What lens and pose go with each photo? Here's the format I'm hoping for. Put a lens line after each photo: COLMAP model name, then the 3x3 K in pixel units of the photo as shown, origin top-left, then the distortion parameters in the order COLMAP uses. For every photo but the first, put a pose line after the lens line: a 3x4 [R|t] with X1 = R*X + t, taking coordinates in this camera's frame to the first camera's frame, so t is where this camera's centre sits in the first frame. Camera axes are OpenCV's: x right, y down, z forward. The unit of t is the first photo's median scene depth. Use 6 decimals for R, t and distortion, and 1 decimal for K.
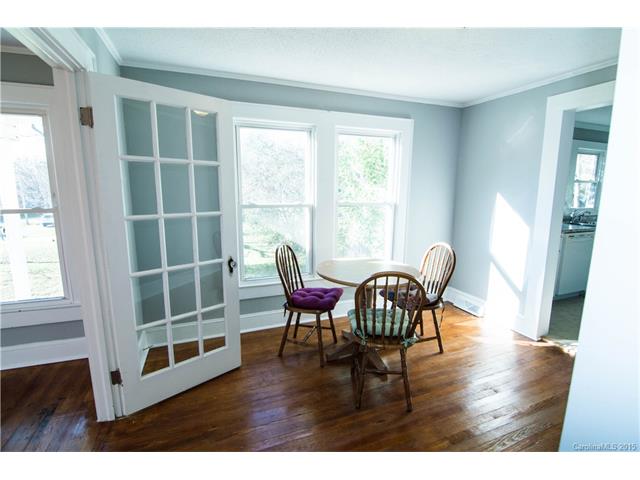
lens RADIAL K [[313.5, 0, 320.0], [0, 313.5, 240.0], [0, 0, 1]] dist [-0.002333, -0.000341]
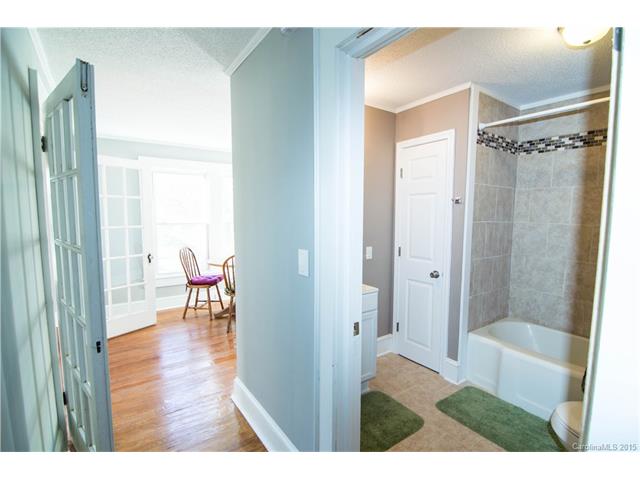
lens RADIAL K [[310.5, 0, 320.0], [0, 310.5, 240.0], [0, 0, 1]] dist [-0.001728, -0.019297]
pose [[0.972483, -0.026678, 0.231440, 0.187362], [0.046433, 0.995686, -0.080335, 0.139497], [-0.228298, 0.088871, 0.969527, -0.693174]]
